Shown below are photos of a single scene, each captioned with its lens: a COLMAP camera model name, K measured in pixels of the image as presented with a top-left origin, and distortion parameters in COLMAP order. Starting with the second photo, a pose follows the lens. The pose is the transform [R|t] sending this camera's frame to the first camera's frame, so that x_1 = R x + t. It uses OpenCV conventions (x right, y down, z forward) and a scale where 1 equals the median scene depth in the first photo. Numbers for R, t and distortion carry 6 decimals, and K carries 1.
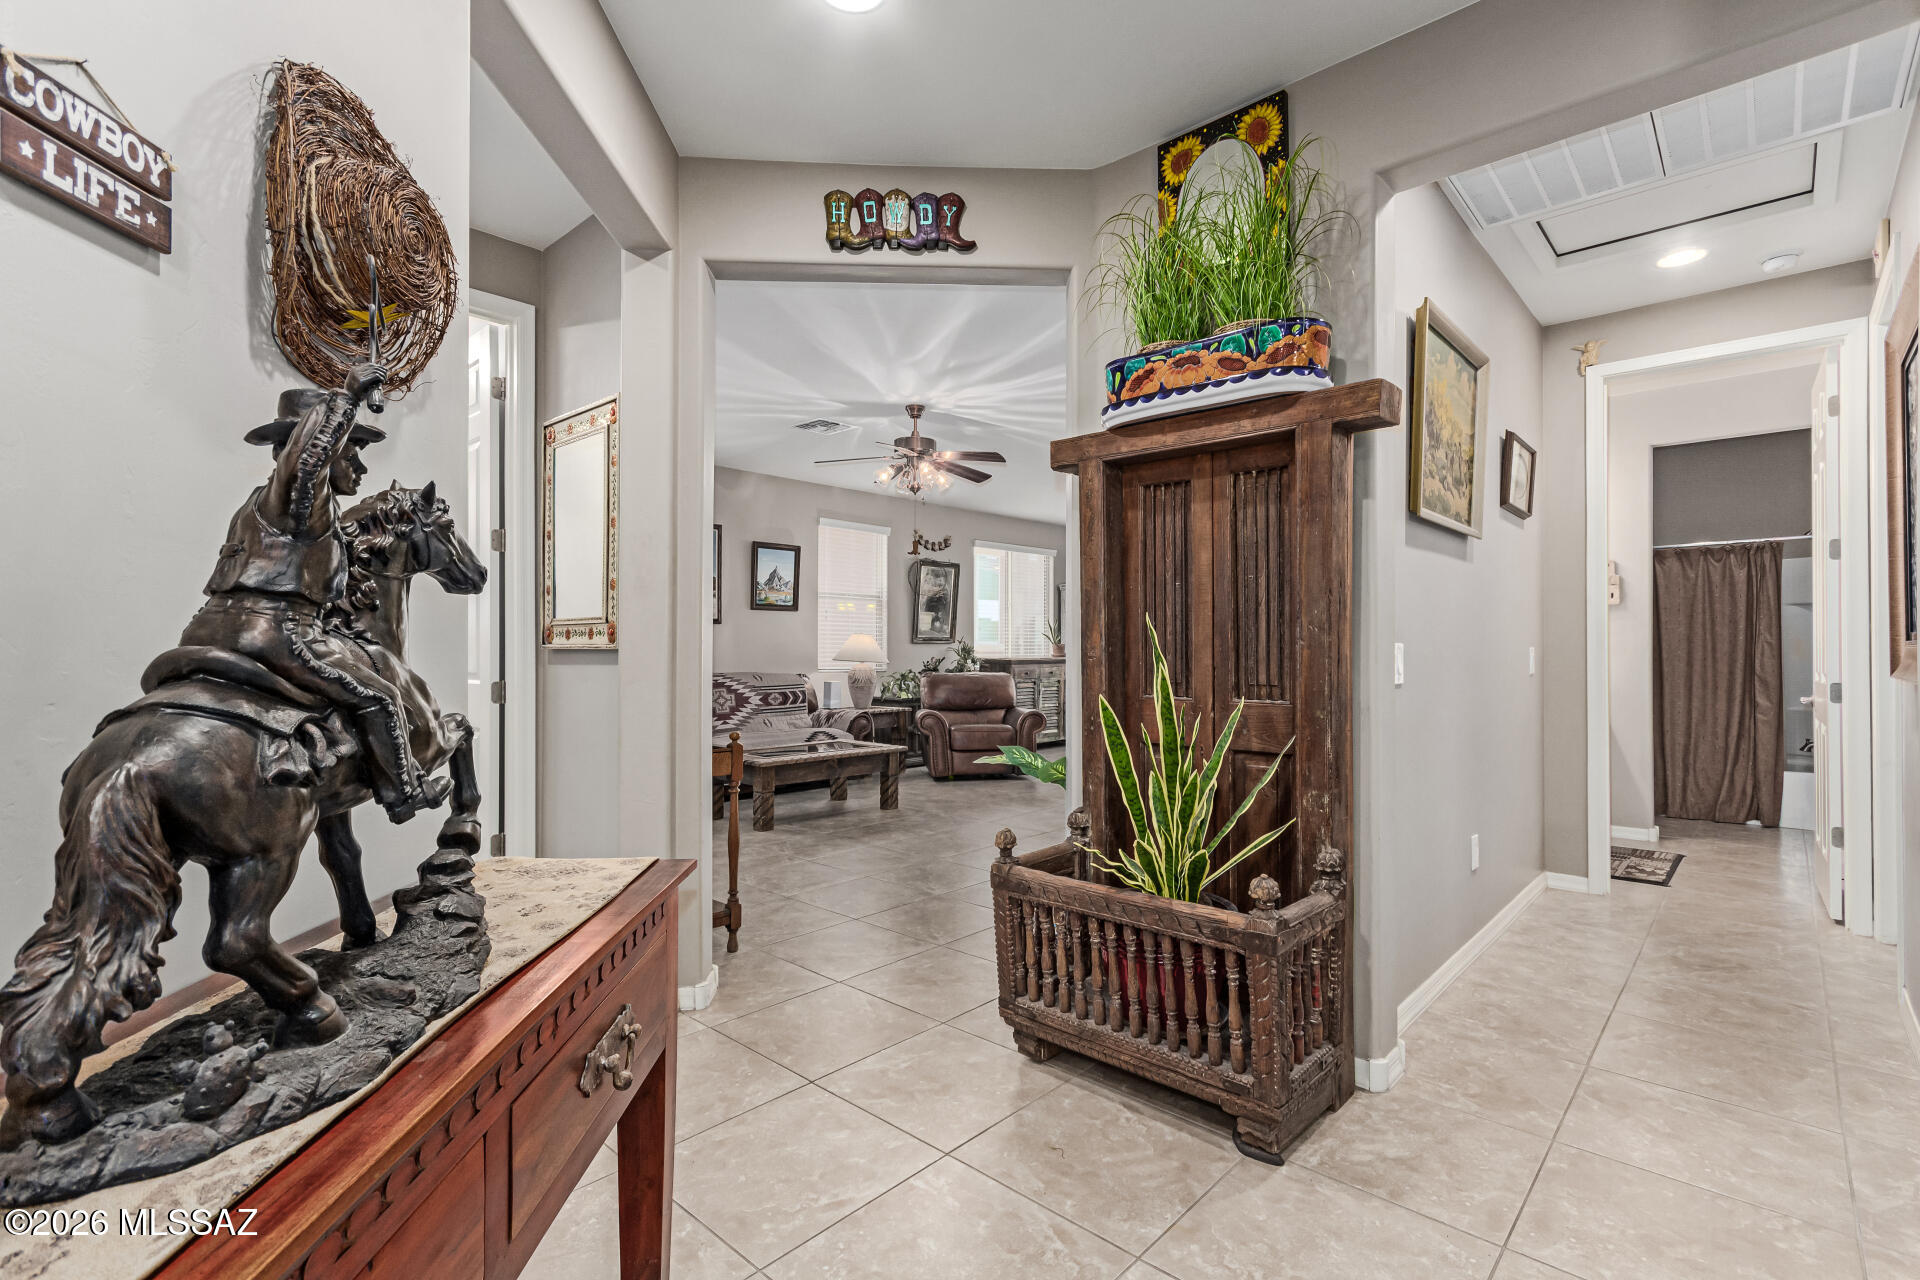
lens RADIAL K [[888.4, 0, 960.0], [0, 888.4, 640.0], [0, 0, 1]] dist [0.001002, 0.000280]
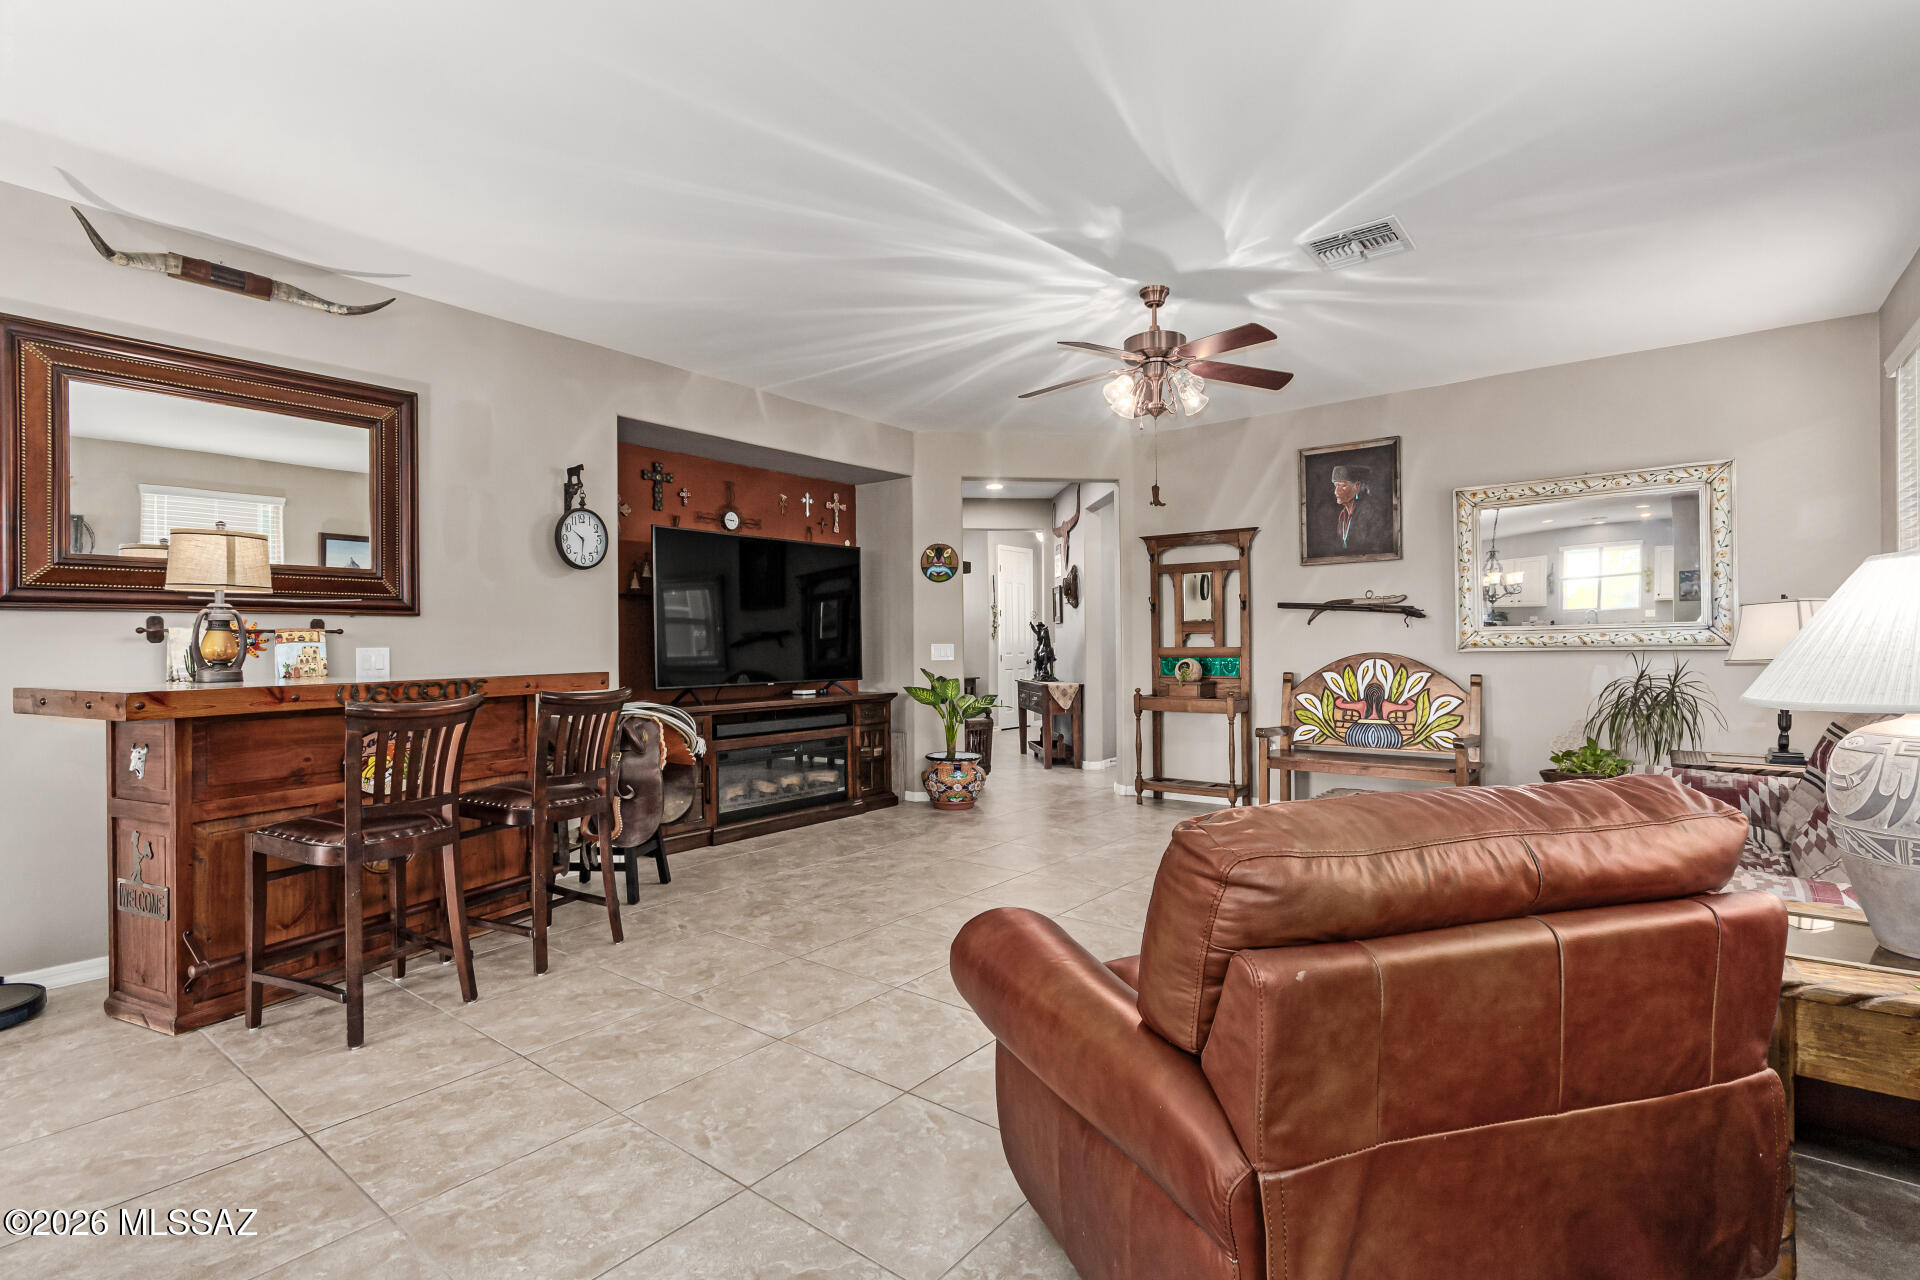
lens RADIAL K [[906.4, 0, 964.6], [0, 906.4, 645.2], [0, 0, 1]] dist [0.005816, 0.001497]
pose [[-0.997046, 0.007465, -0.076441, 0.174807], [0.008219, 0.999920, -0.009565, 0.019682], [0.076363, -0.010165, -0.997028, 1.949853]]
